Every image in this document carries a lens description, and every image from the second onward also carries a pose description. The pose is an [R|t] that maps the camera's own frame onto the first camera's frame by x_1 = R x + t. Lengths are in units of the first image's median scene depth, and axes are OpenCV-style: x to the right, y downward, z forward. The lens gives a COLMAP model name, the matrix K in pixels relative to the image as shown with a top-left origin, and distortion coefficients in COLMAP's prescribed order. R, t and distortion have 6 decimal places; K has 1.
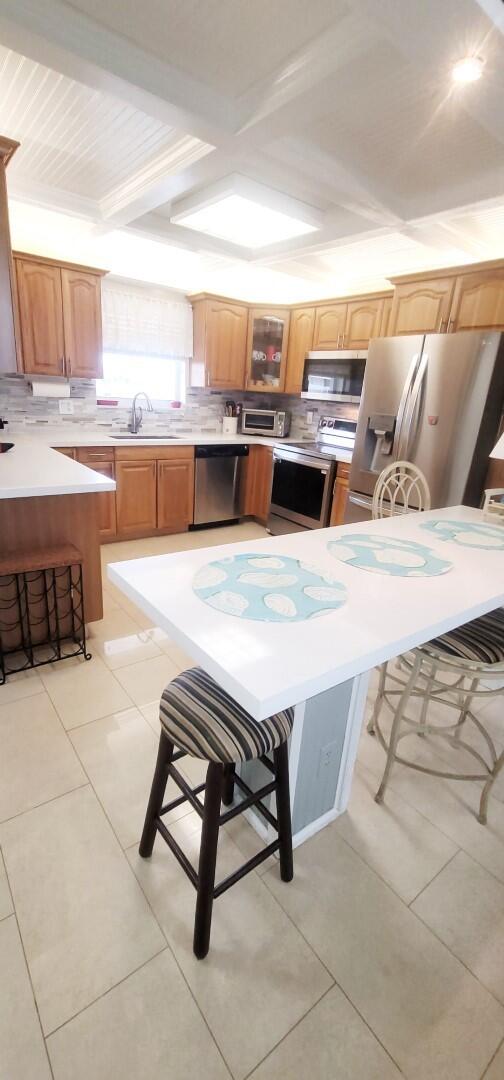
lens RADIAL K [[442.0, 0, 251.1], [0, 442.0, 538.1], [0, 0, 1]] dist [-0.003599, 0.000839]
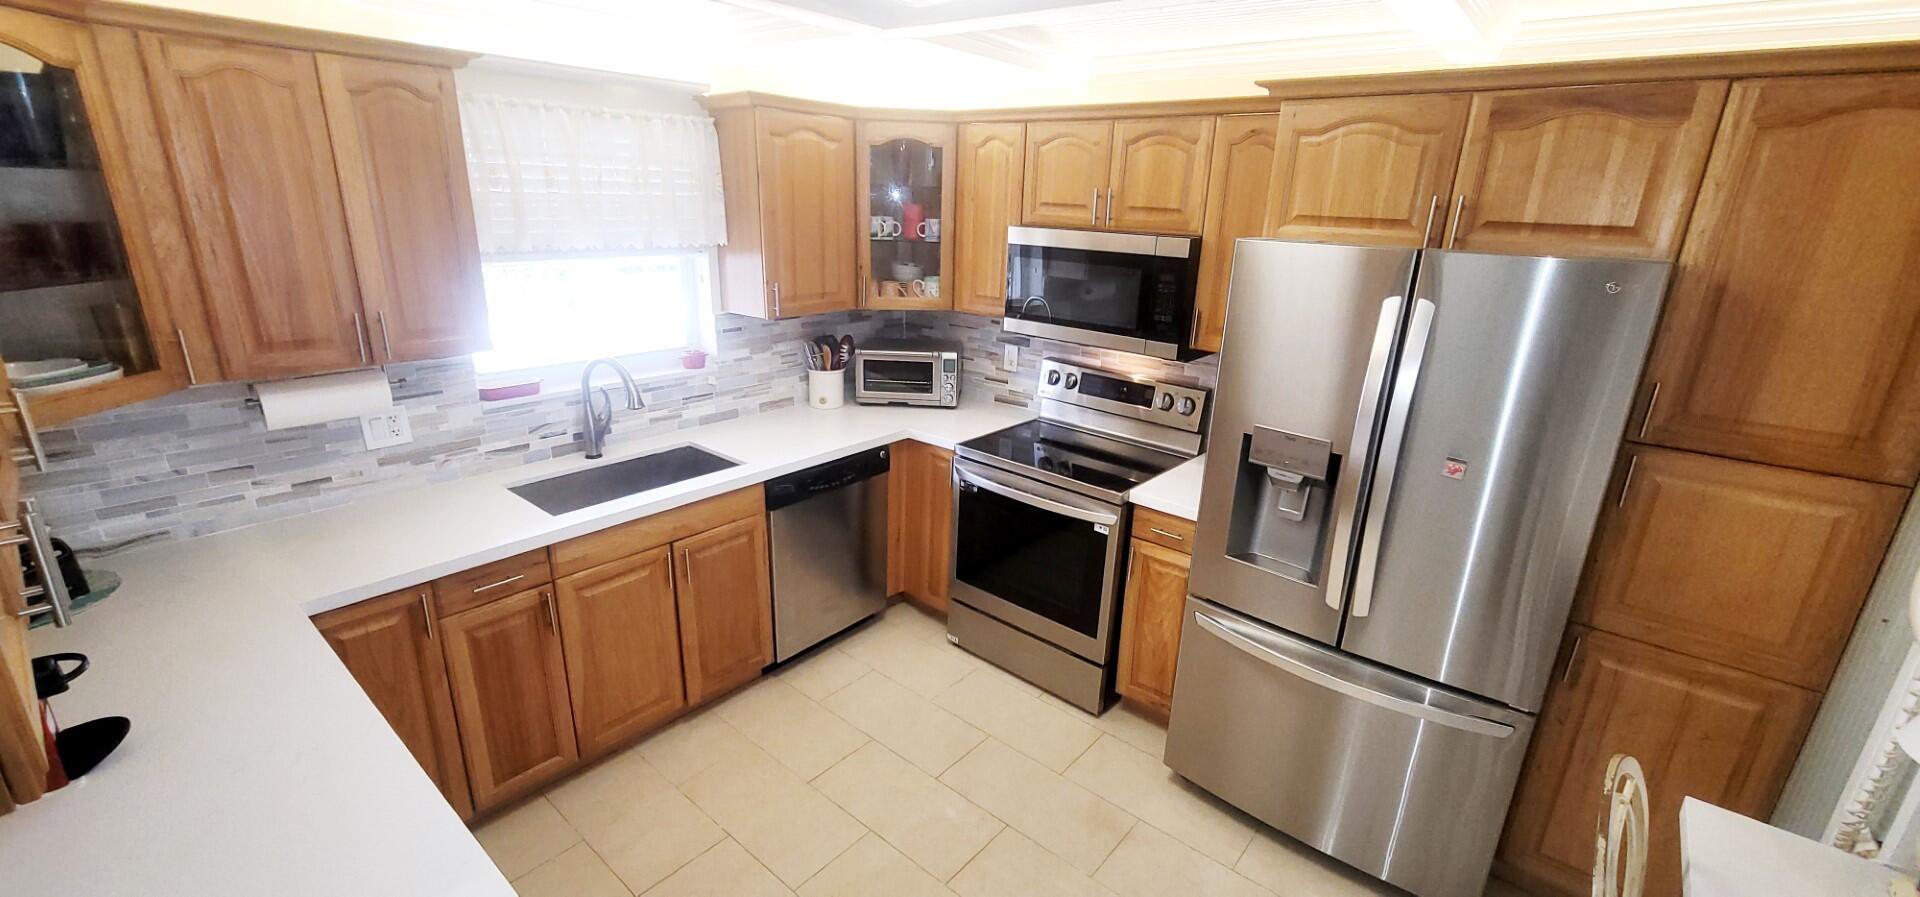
lens RADIAL K [[785.8, 0, 961.7], [0, 785.8, 450.5], [0, 0, 1]] dist [-0.003599, 0.000839]
pose [[0.974681, -0.104936, 0.197447, -0.088590], [0.104714, 0.994435, 0.011590, -0.218103], [-0.197564, 0.009379, 0.980245, 0.271989]]
